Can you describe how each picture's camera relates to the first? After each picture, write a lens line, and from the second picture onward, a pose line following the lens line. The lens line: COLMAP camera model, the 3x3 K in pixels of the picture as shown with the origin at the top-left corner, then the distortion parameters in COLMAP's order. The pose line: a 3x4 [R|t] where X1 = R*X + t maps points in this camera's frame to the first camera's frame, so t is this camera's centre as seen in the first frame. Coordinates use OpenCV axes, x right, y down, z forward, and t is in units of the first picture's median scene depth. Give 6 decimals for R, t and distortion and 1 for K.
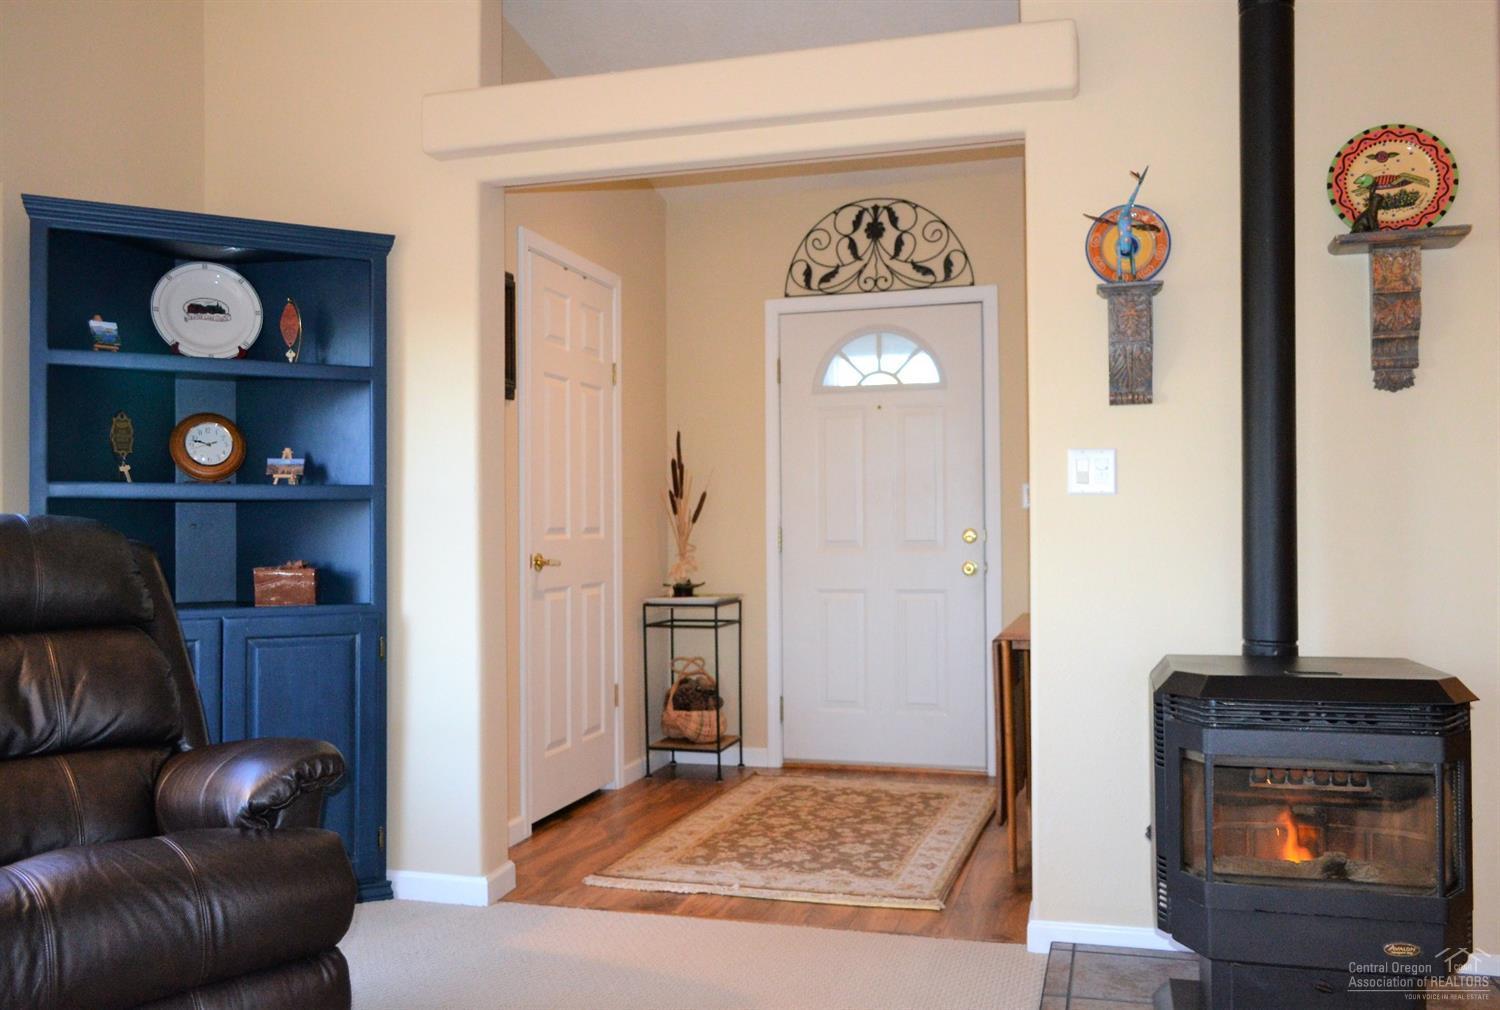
lens RADIAL K [[1231.4, 0, 755.0], [0, 1231.4, 505.7], [0, 0, 1]] dist [0.000622, -0.017603]
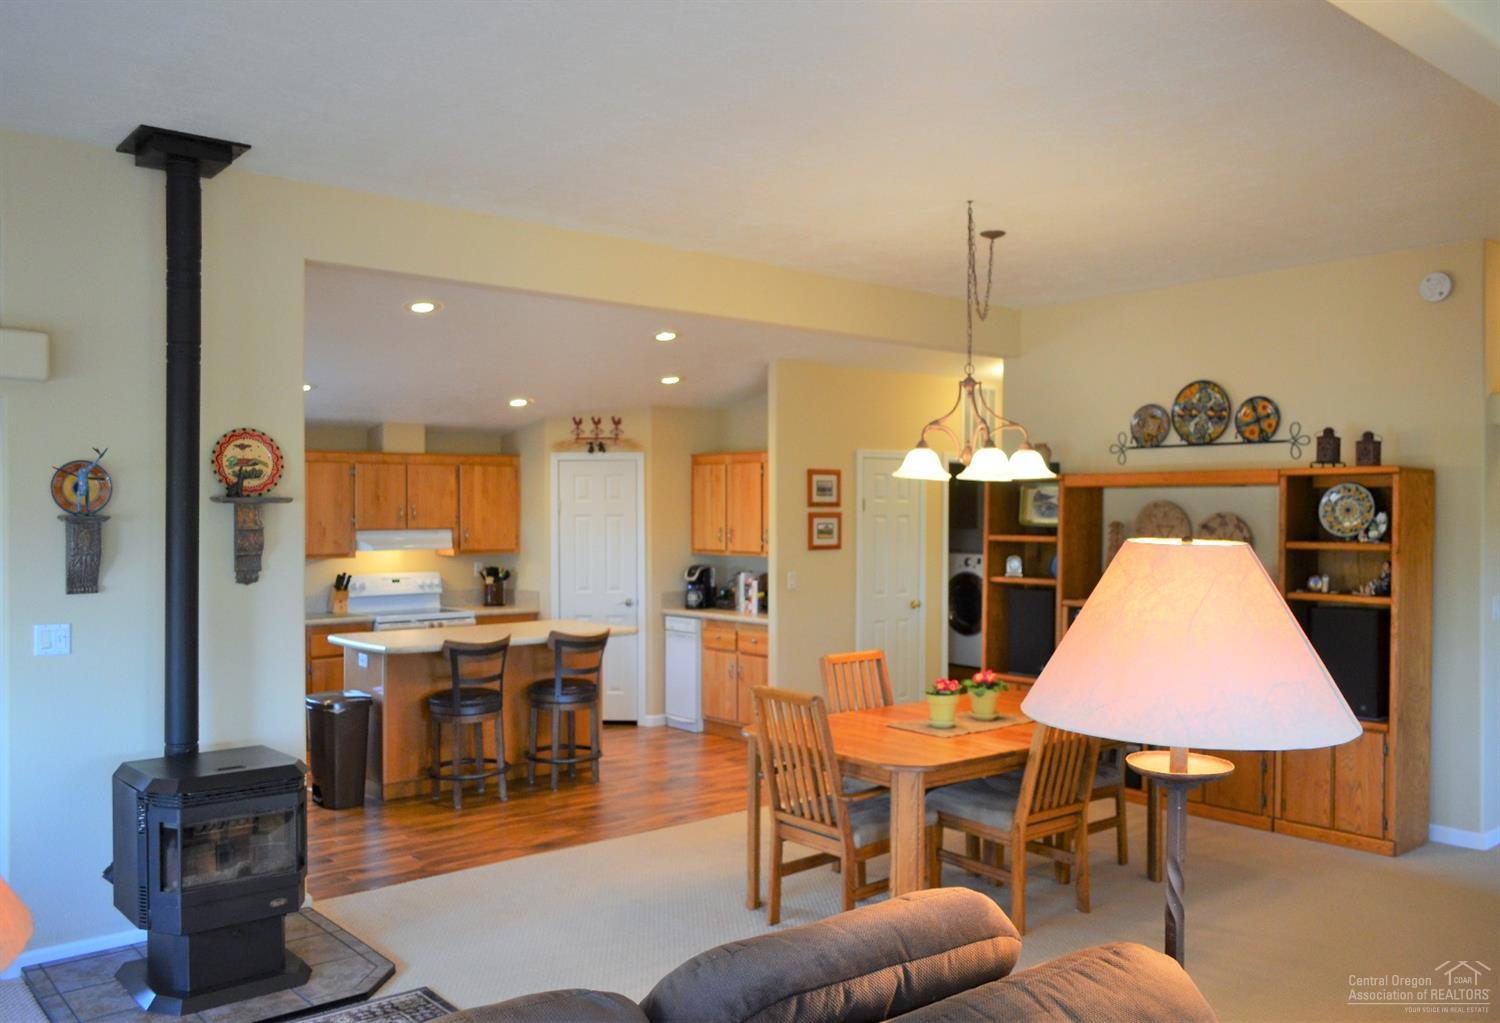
lens RADIAL K [[1224.2, 0, 764.8], [0, 1224.2, 519.7], [0, 0, 1]] dist [-0.014129, 0.002507]
pose [[0.554429, 0.001511, 0.832230, -0.496069], [-0.014914, 0.999856, 0.008120, -0.208679], [-0.832098, -0.016914, 0.554371, -0.540081]]
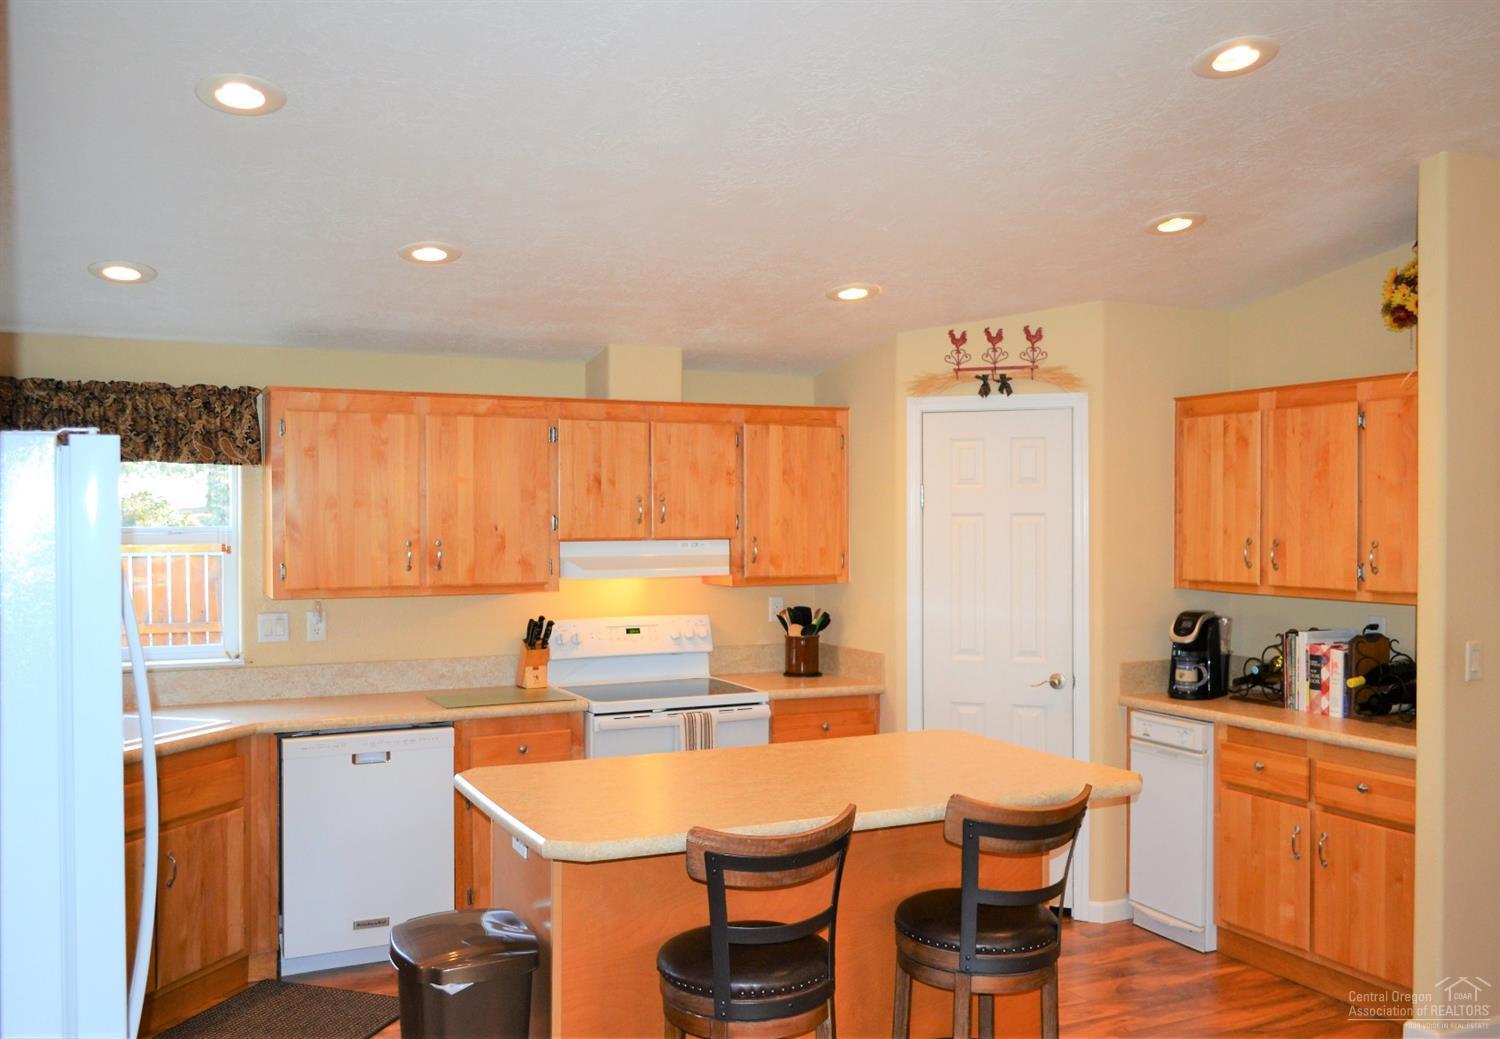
lens RADIAL K [[1281.2, 0, 731.3], [0, 1281.2, 524.2], [0, 0, 1]] dist [-0.019646, 0.023578]
pose [[0.752706, 0.004018, 0.658345, 0.681069], [-0.014688, 0.999835, 0.010692, -0.183422], [-0.658193, -0.017718, 0.752641, 0.716002]]
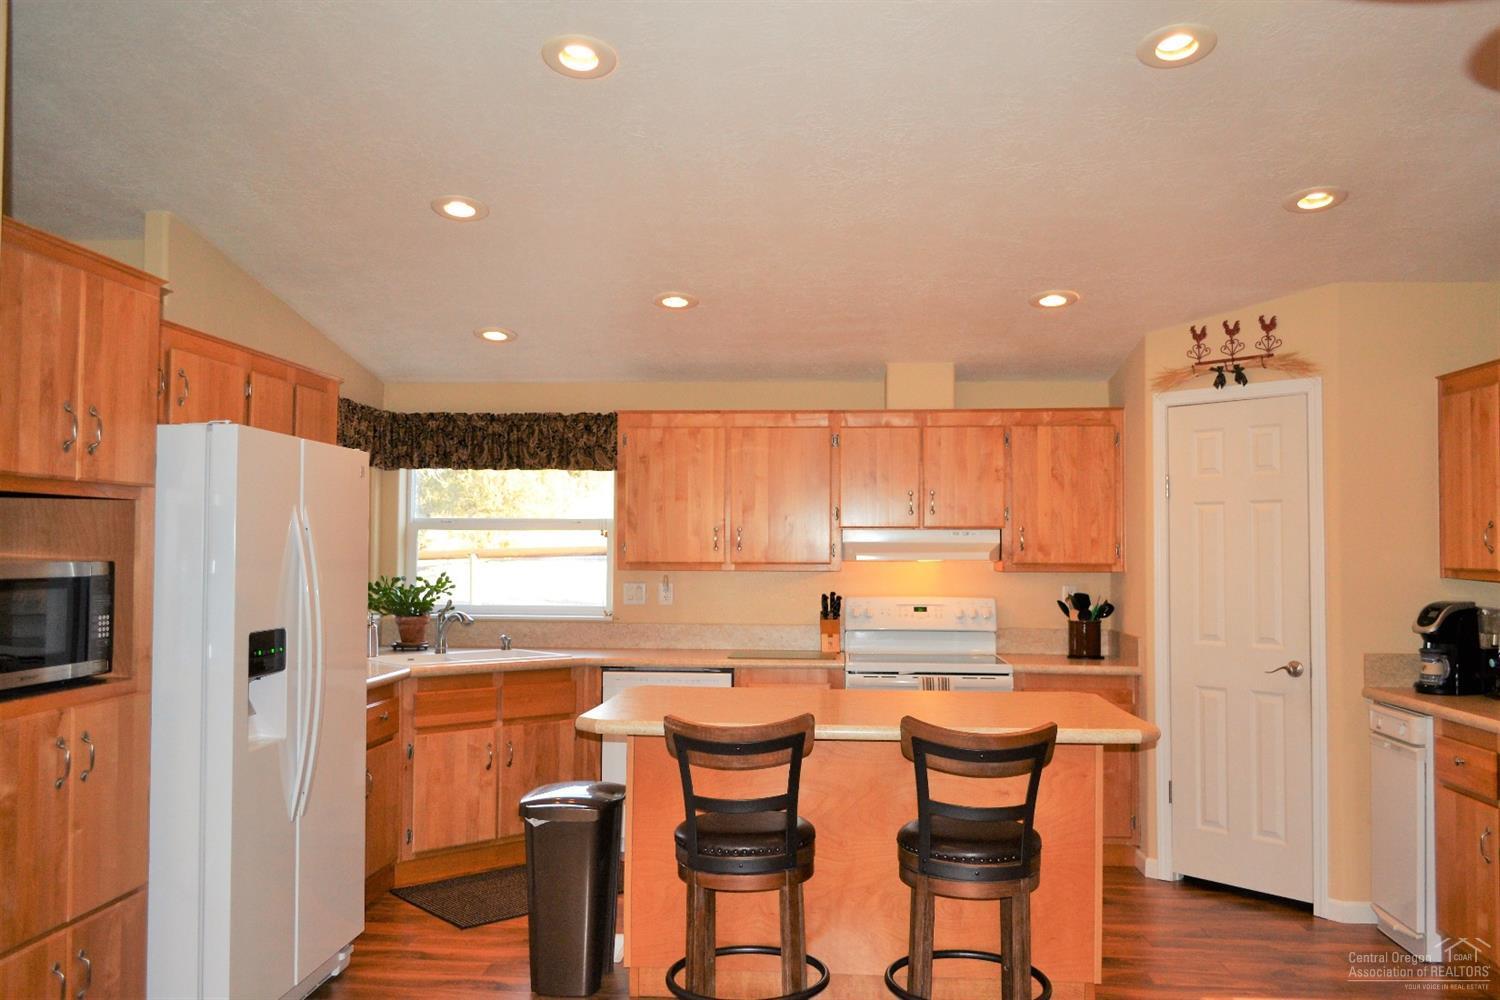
lens RADIAL K [[1198.4, 0, 749.1], [0, 1198.4, 502.4], [0, 0, 1]] dist [-0.010522, -0.006259]
pose [[0.980243, 0.022470, 0.196518, 1.205795], [-0.017256, 0.999453, -0.028203, -0.112108], [-0.197044, 0.024255, 0.980094, 0.209719]]
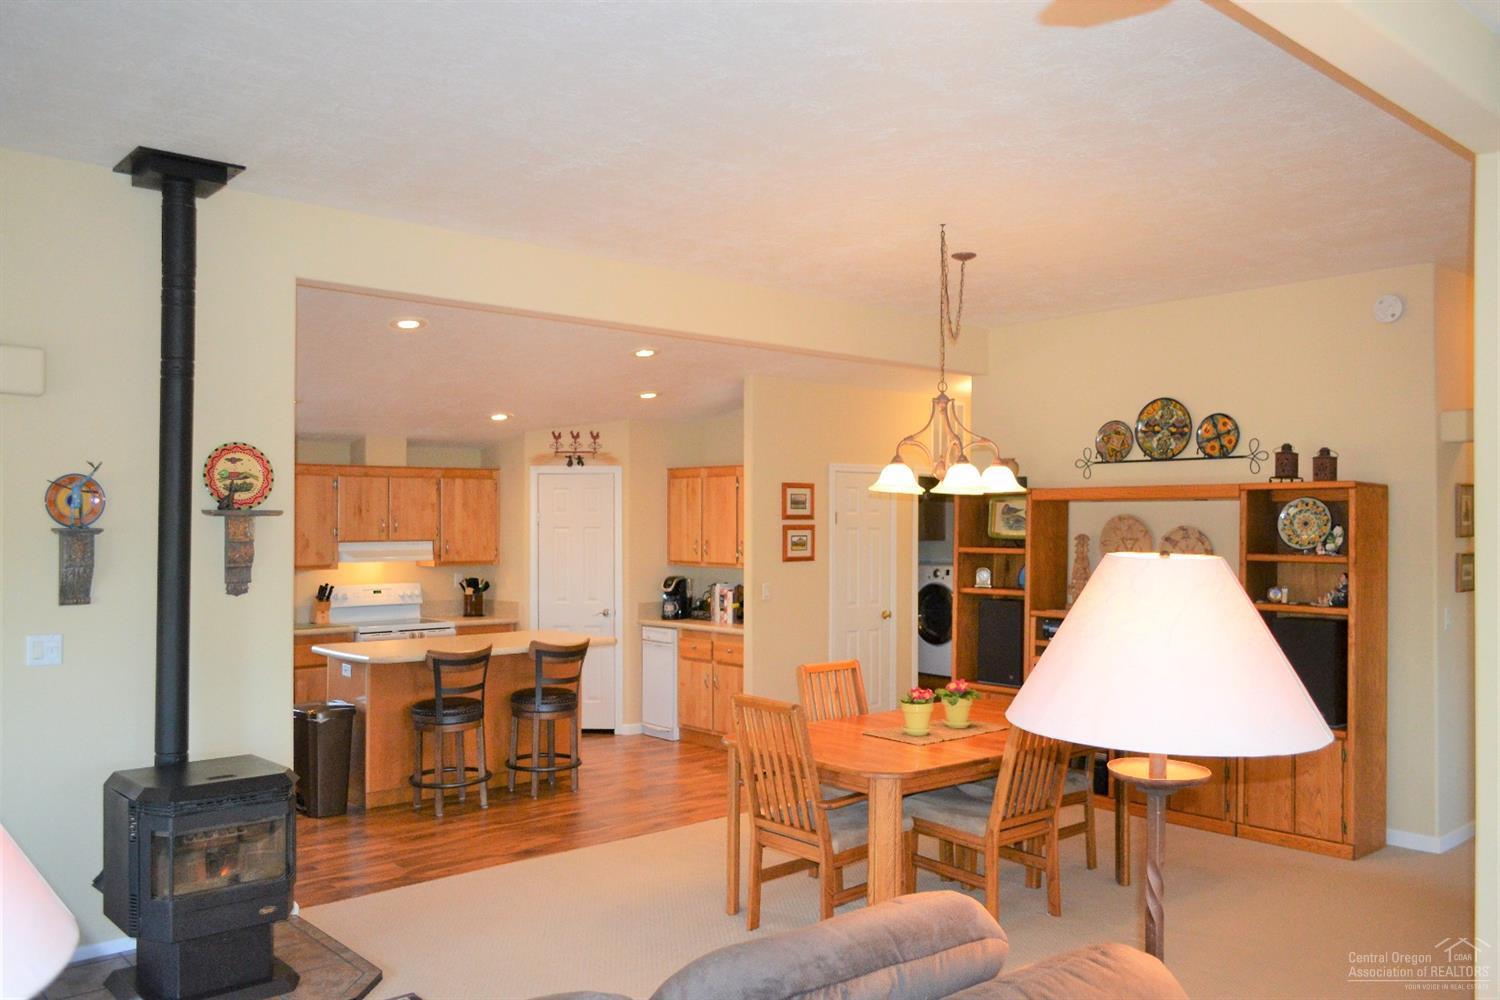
lens RADIAL K [[1198.4, 0, 759.8], [0, 1198.4, 507.1], [0, 0, 1]] dist [-0.010522, -0.006259]
pose [[0.537027, 0.019271, 0.843345, -0.513162], [-0.016224, 0.999790, -0.012515, -0.210416], [-0.843409, -0.006962, 0.537227, -0.532589]]
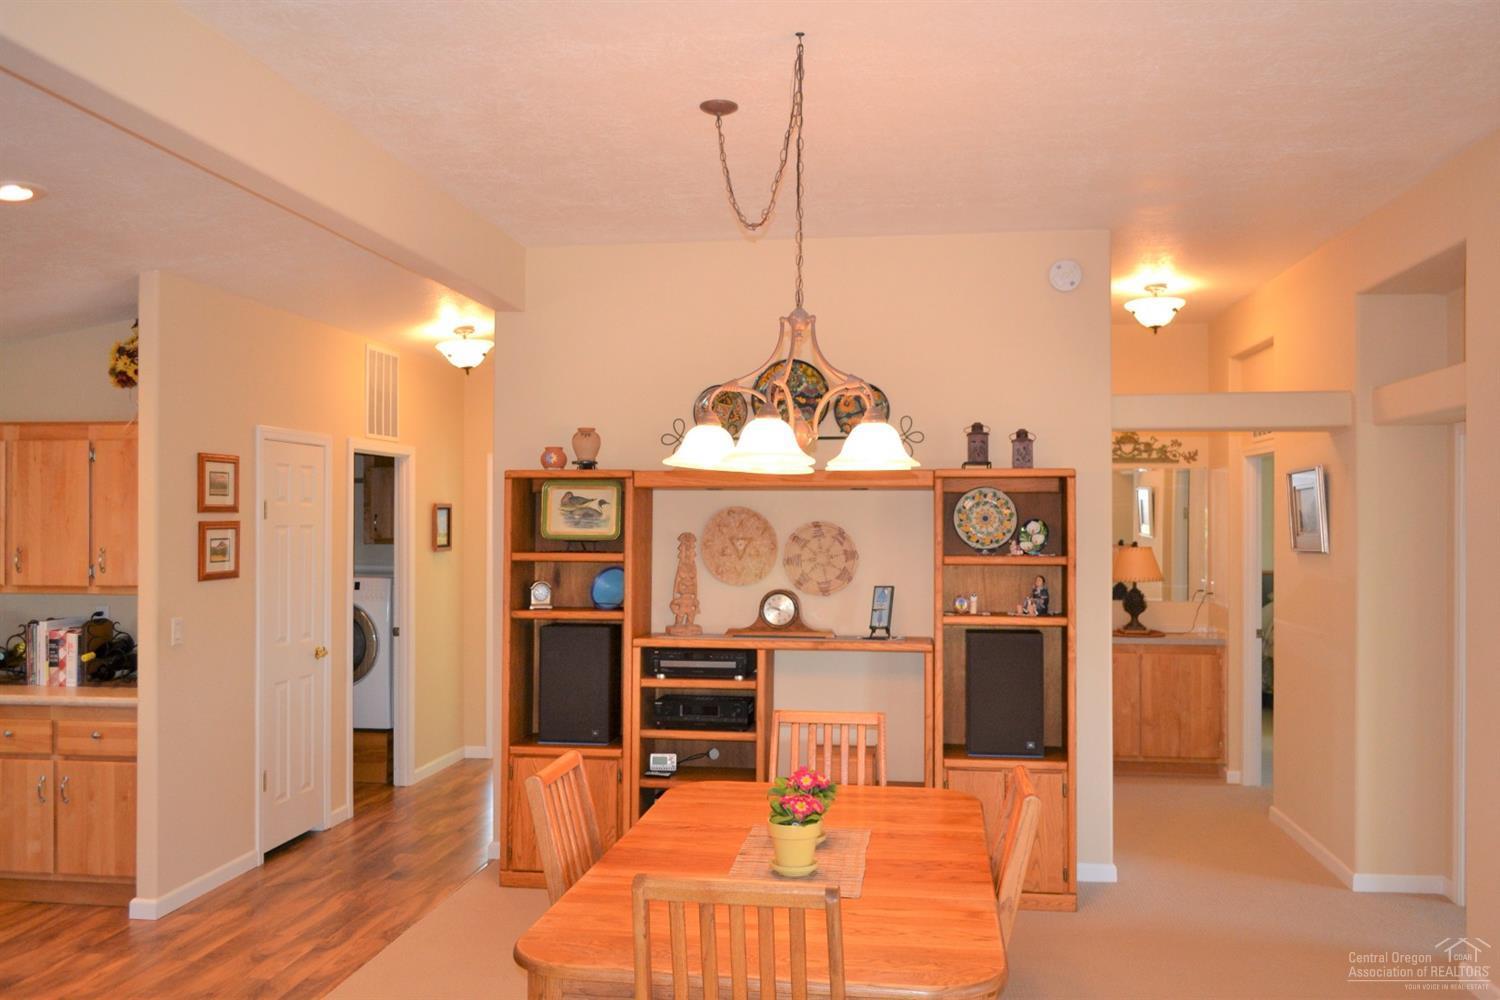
lens RADIAL K [[1198.4, 0, 754.7], [0, 1198.4, 505.1], [0, 0, 1]] dist [-0.010522, -0.006259]
pose [[-0.146558, 0.013358, 0.989112, 0.198919], [-0.011896, 0.999813, -0.015265, -0.212352], [-0.989131, -0.014004, -0.146372, 0.608273]]
